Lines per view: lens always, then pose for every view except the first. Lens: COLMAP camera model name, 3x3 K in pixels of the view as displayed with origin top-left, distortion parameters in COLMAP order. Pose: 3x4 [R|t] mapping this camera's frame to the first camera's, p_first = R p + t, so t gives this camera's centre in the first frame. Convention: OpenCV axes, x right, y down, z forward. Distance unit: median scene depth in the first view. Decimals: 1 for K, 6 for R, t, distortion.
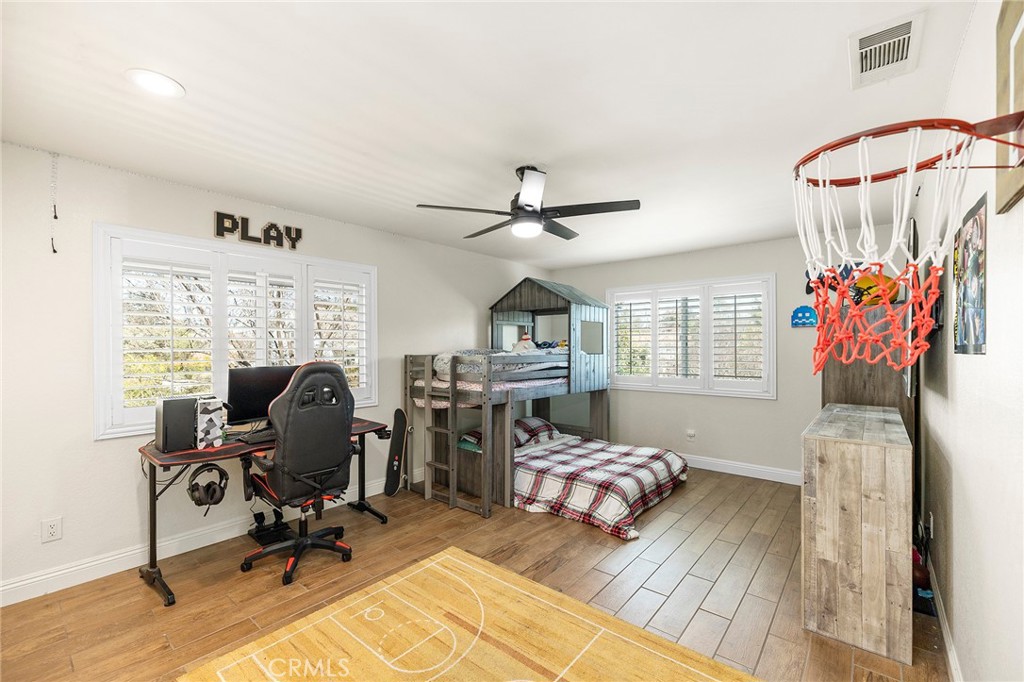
lens RADIAL K [[433.8, 0, 510.6], [0, 433.8, 345.9], [0, 0, 1]] dist [0.000588, -0.000119]
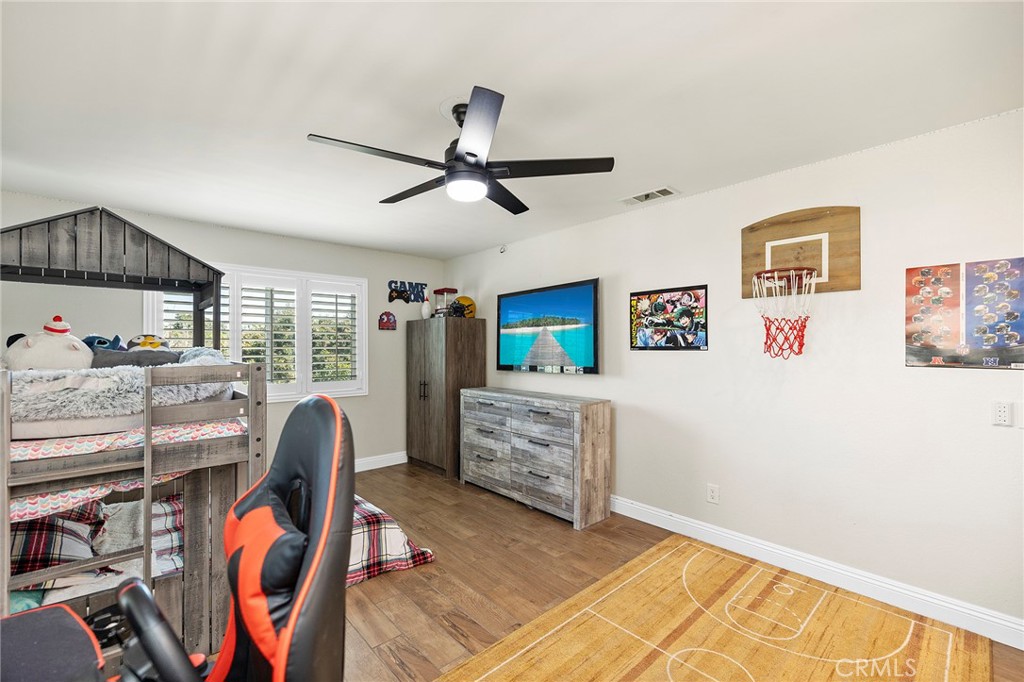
lens RADIAL K [[433.8, 0, 510.7], [0, 433.8, 343.1], [0, 0, 1]] dist [0.000588, -0.000119]
pose [[0.131809, 0.007641, 0.991246, -0.471797], [-0.002711, 0.999969, -0.007348, 0.000406], [-0.991271, -0.001718, 0.131826, 0.558193]]
